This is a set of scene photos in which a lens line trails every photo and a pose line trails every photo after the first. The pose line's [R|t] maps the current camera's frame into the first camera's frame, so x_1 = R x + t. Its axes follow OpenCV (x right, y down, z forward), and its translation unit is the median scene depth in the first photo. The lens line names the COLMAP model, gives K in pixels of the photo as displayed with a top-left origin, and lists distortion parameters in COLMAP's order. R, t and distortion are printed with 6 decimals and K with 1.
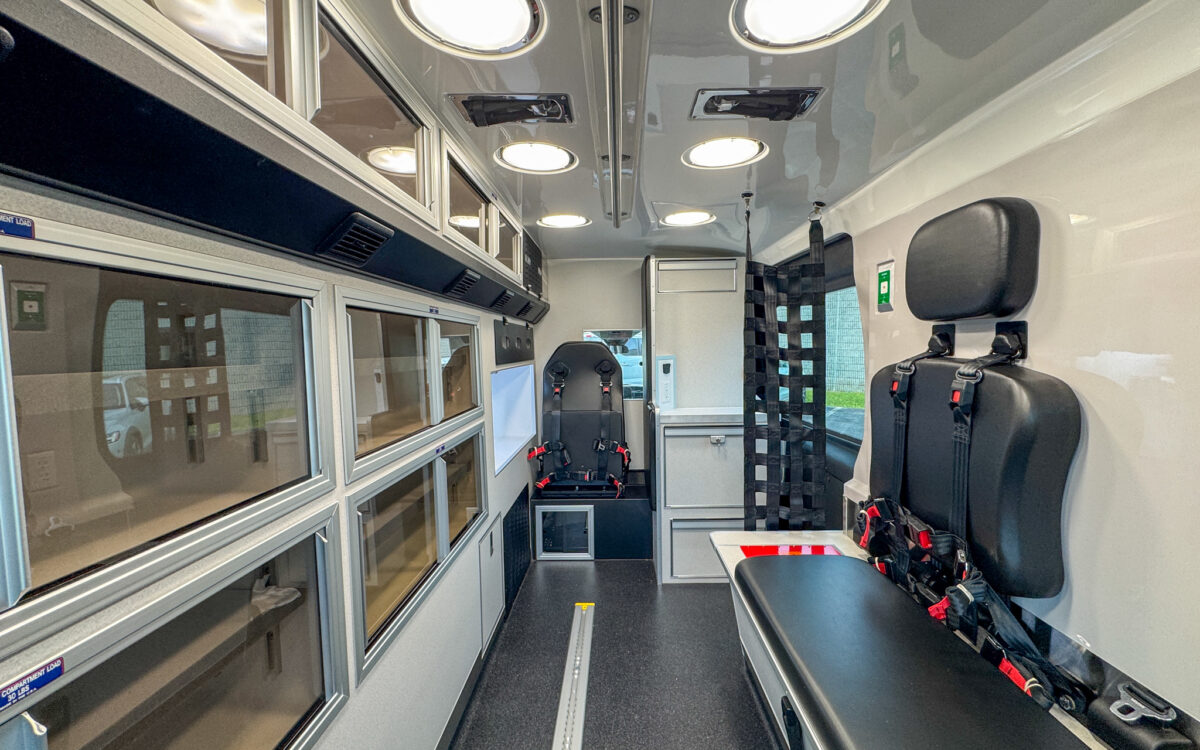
lens RADIAL K [[477.6, 0, 601.0], [0, 477.6, 371.0], [0, 0, 1]] dist [-0.001979, -0.000289]
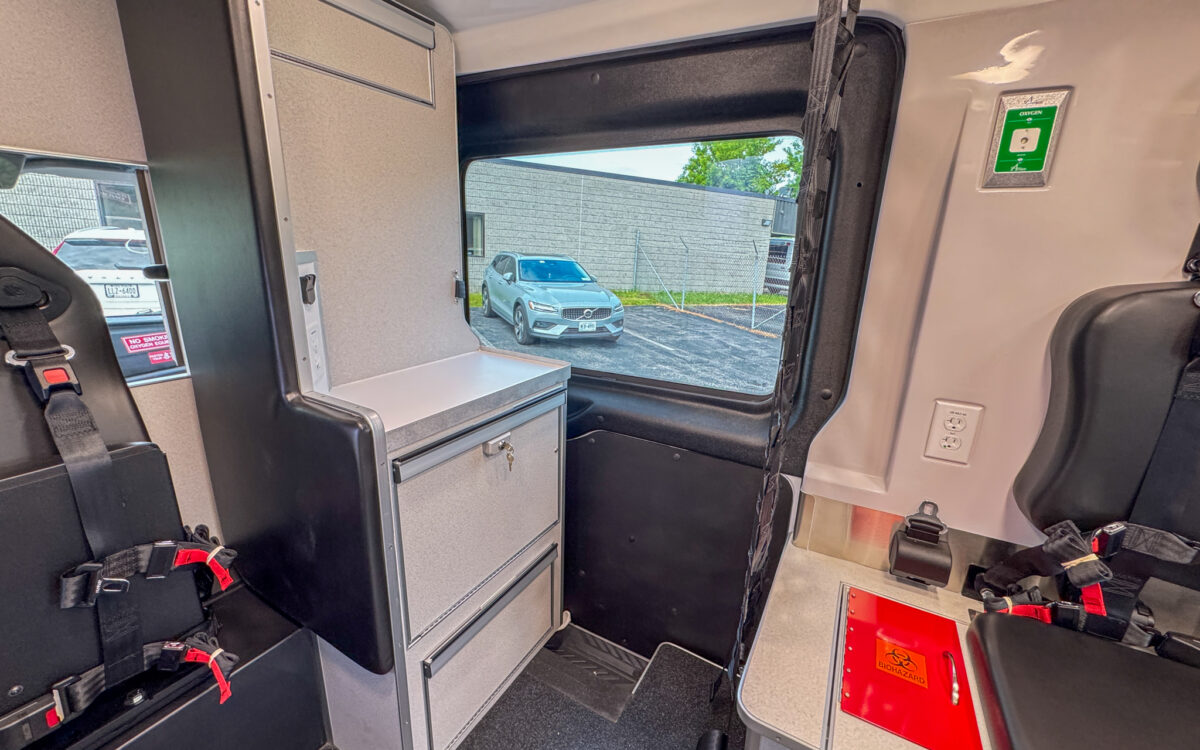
lens RADIAL K [[477.6, 0, 601.0], [0, 477.6, 371.0], [0, 0, 1]] dist [-0.001979, -0.000289]
pose [[0.465299, -0.197630, 0.862809, -0.122999], [0.005798, 0.975416, 0.220297, -0.034690], [-0.885135, -0.097501, 0.455005, 0.963226]]
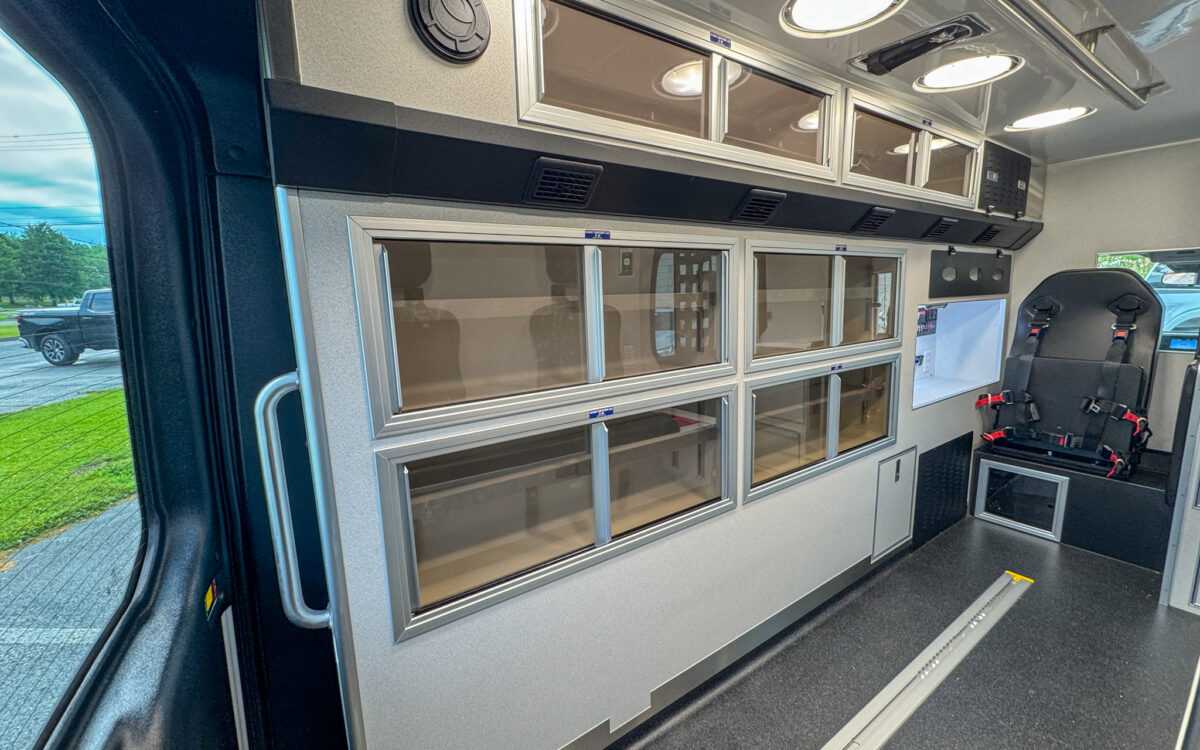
lens RADIAL K [[477.6, 0, 601.0], [0, 477.6, 371.0], [0, 0, 1]] dist [-0.001979, -0.000289]
pose [[0.588827, 0.129341, -0.797843, 0.208915], [-0.022256, 0.989333, 0.143958, 0.011214], [0.807952, -0.067009, 0.585425, -0.132323]]
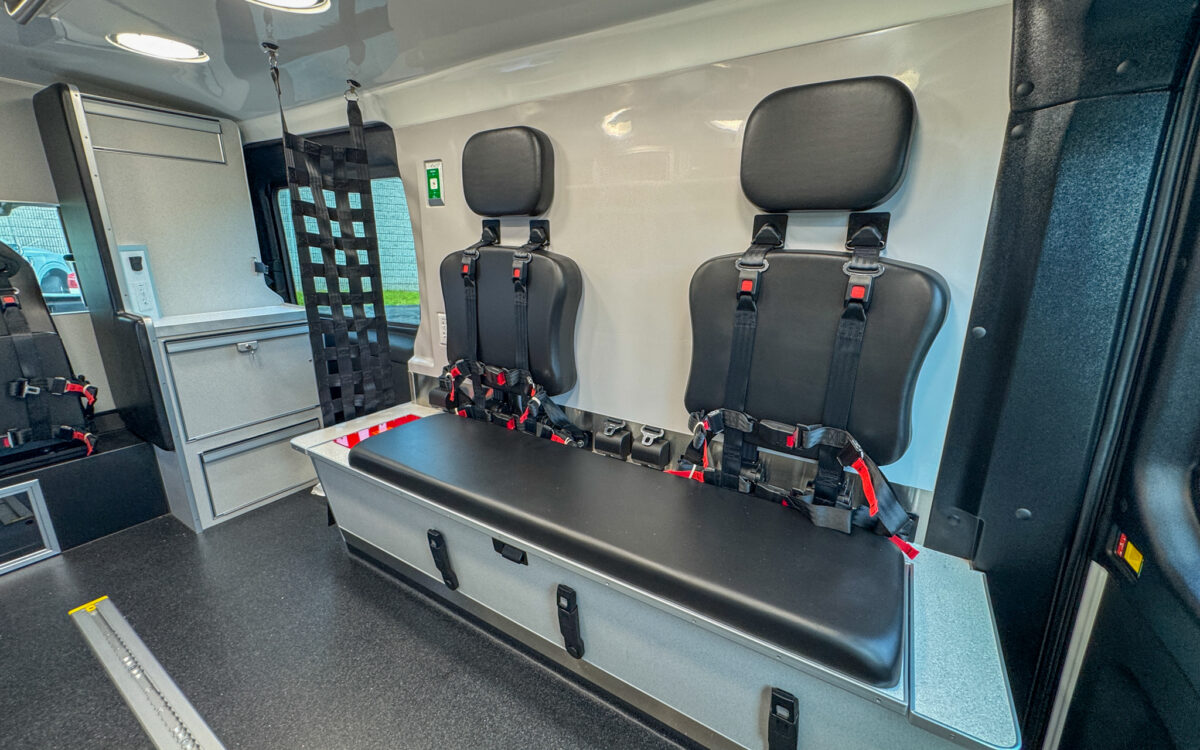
lens RADIAL K [[477.6, 0, 601.0], [0, 477.6, 371.0], [0, 0, 1]] dist [-0.001979, -0.000289]
pose [[0.508257, -0.204179, 0.836651, -0.214313], [0.025256, 0.974605, 0.222503, 0.016158], [-0.860835, -0.091959, 0.500507, 0.029606]]
